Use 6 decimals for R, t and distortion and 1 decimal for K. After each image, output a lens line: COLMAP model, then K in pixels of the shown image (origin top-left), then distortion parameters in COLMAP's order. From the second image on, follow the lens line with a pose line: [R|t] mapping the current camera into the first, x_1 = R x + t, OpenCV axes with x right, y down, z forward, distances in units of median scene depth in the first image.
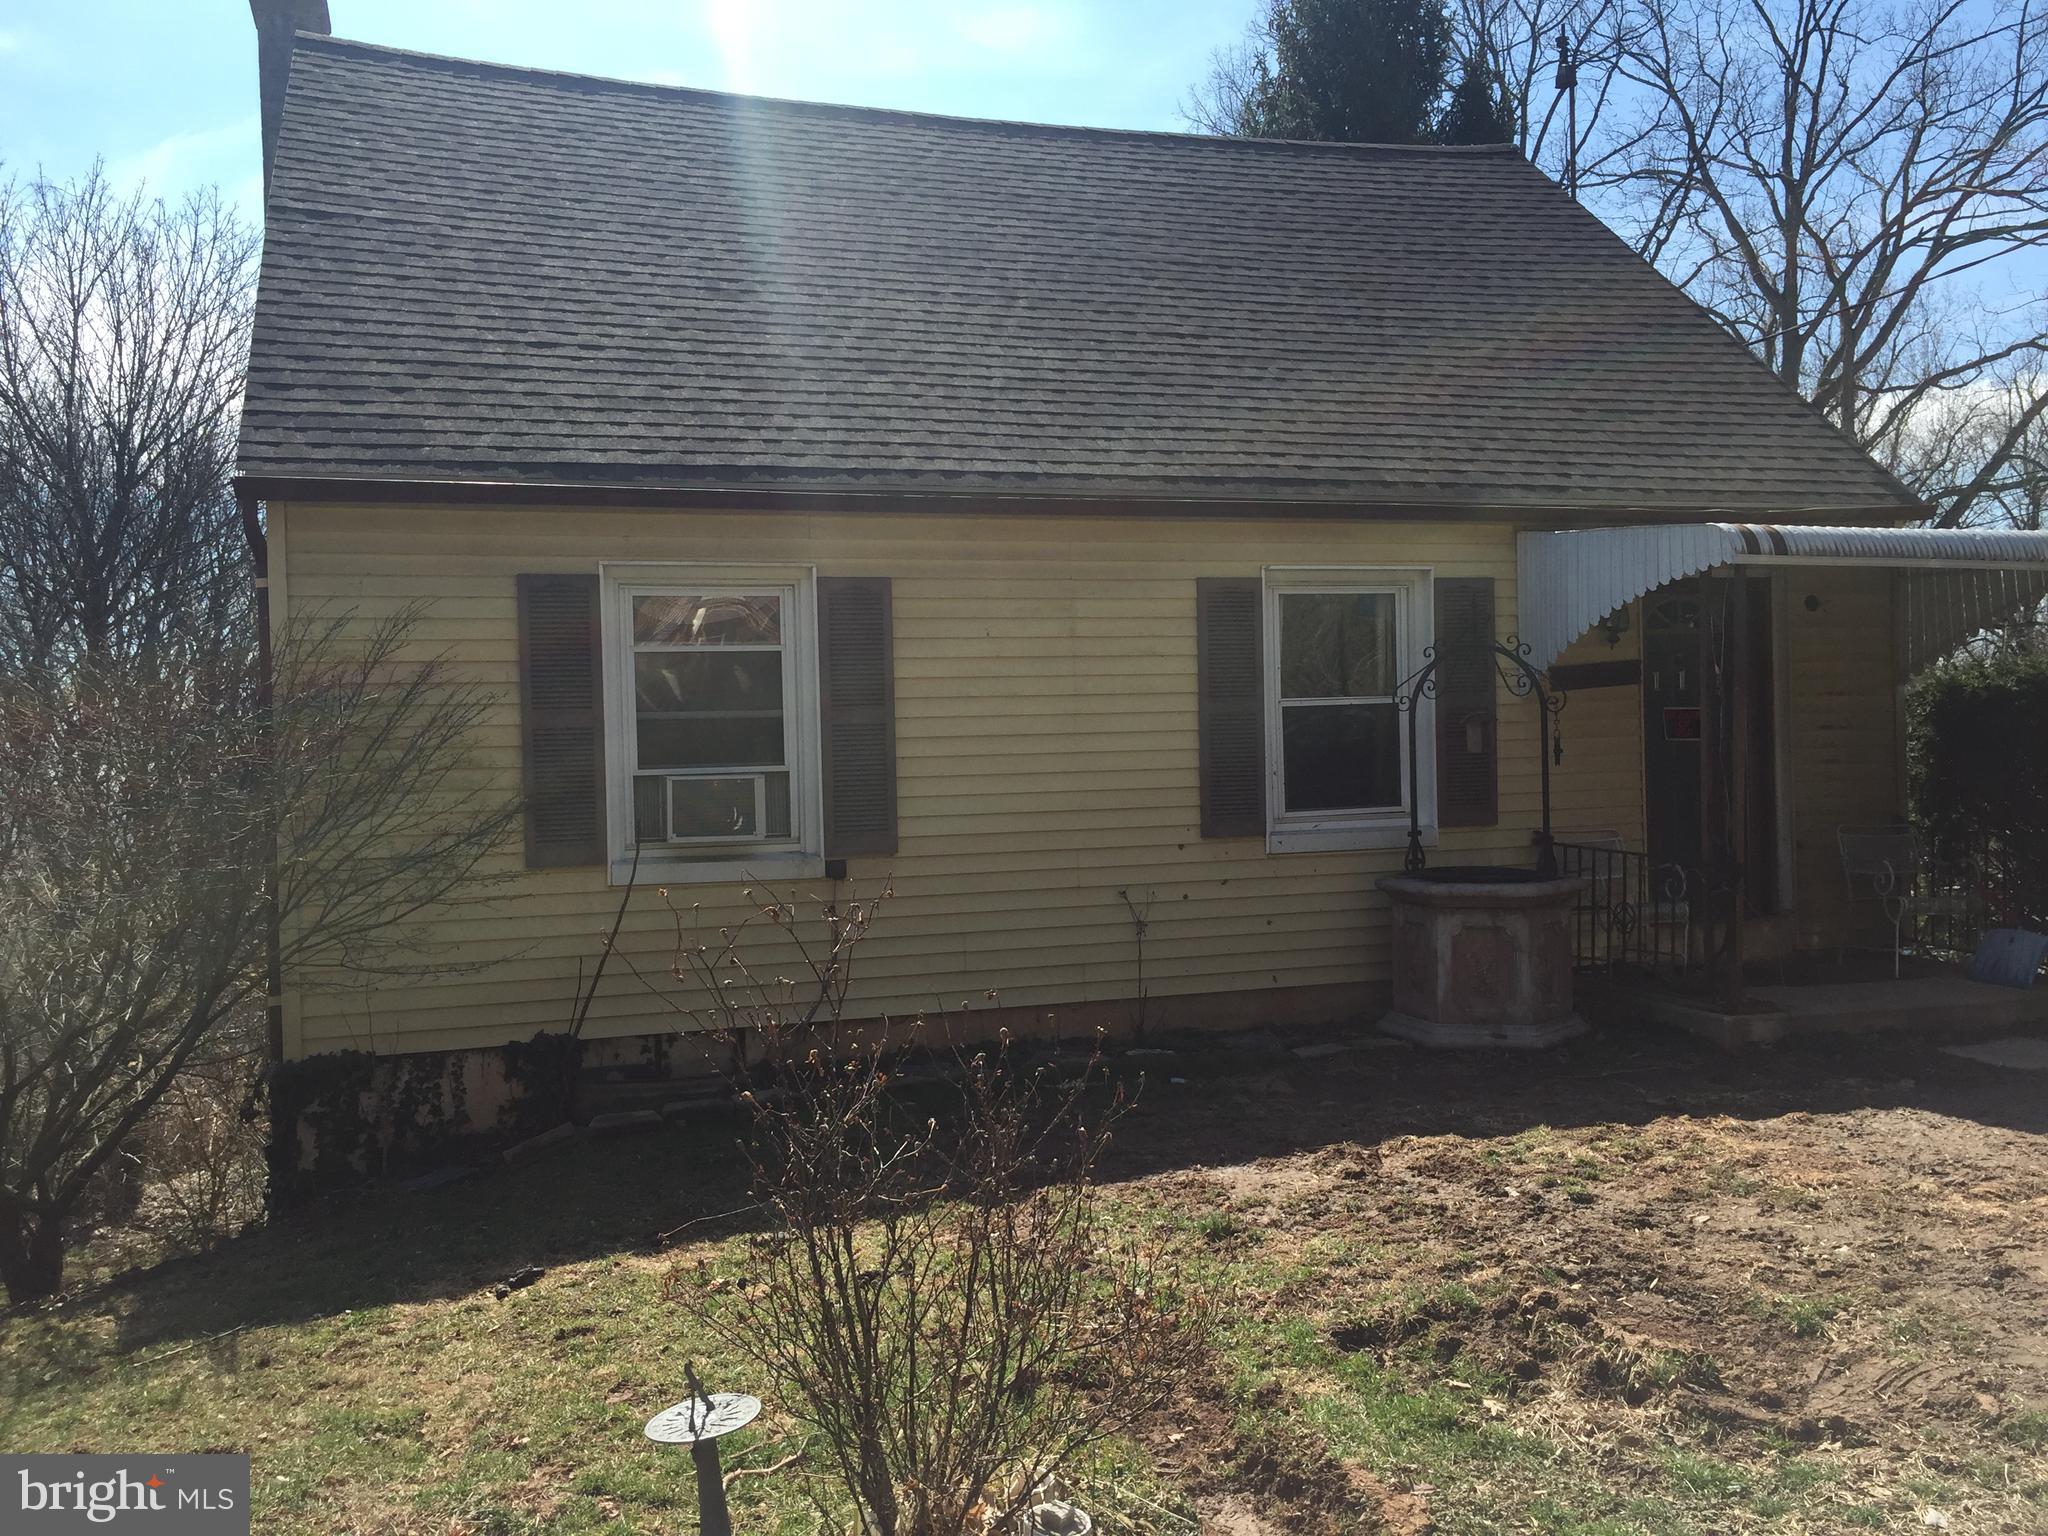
lens RADIAL K [[1771.1, 0, 1024.0], [0, 1771.1, 768.0], [0, 0, 1]] dist [0.101206, -0.119741]
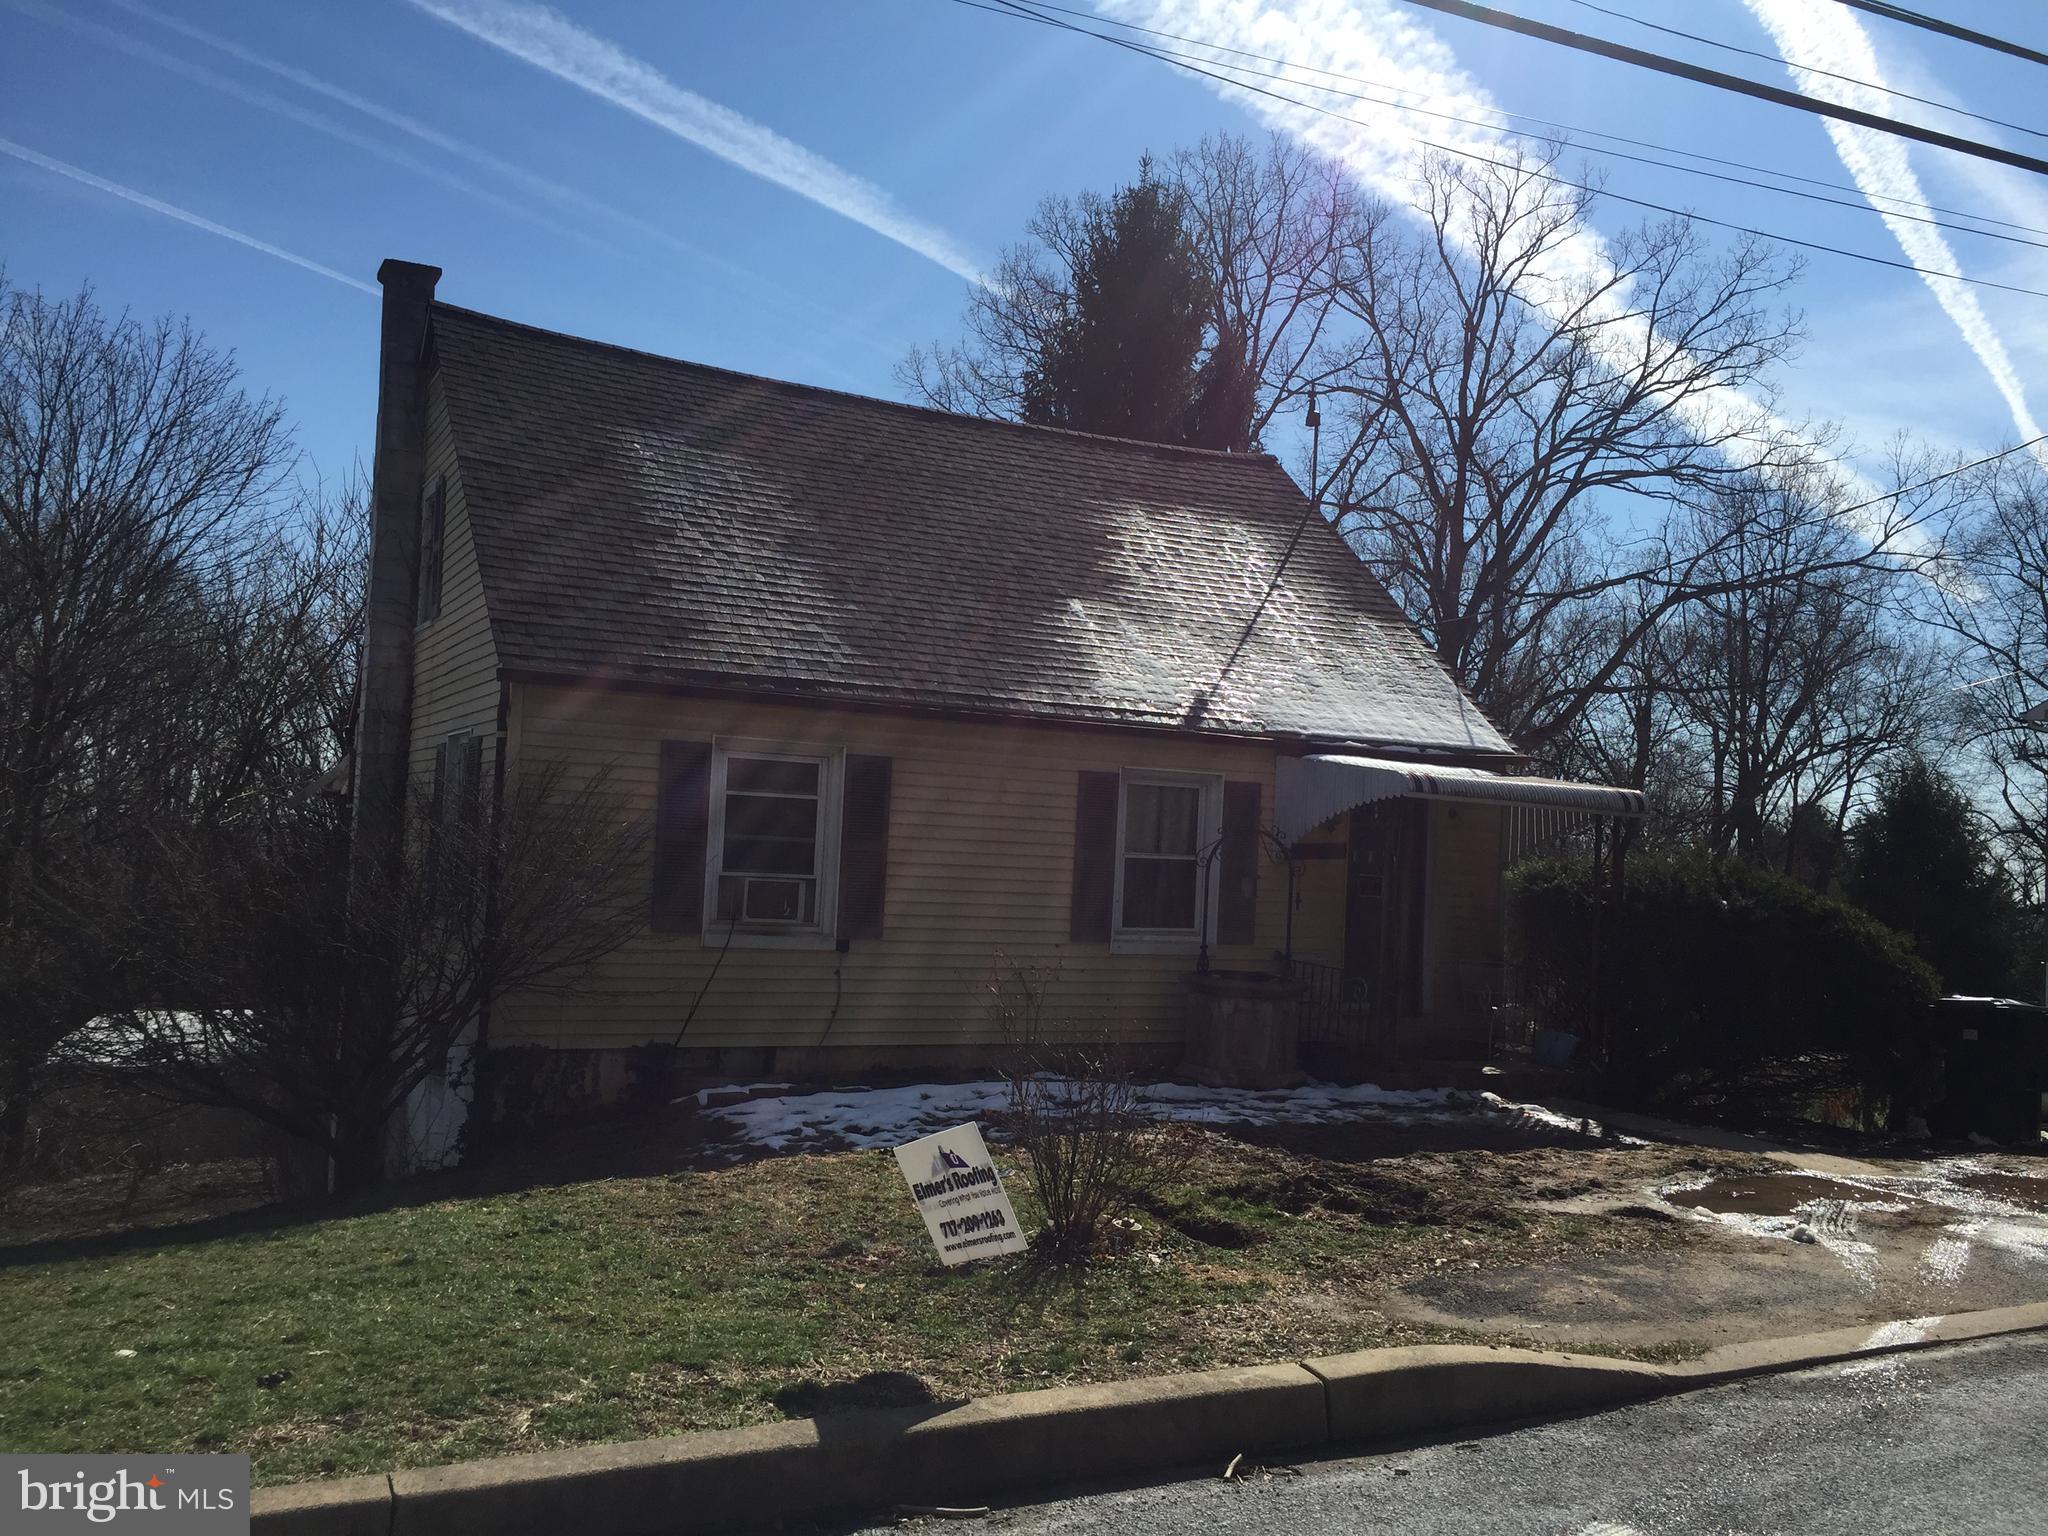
lens RADIAL K [[1771.1, 0, 1024.0], [0, 1771.1, 768.0], [0, 0, 1]] dist [0.101206, -0.119741]
pose [[0.981907, 0.083632, 0.169895, -0.050133], [-0.074664, 0.995490, -0.058519, -0.003843], [-0.174023, 0.044775, 0.983723, -0.118512]]
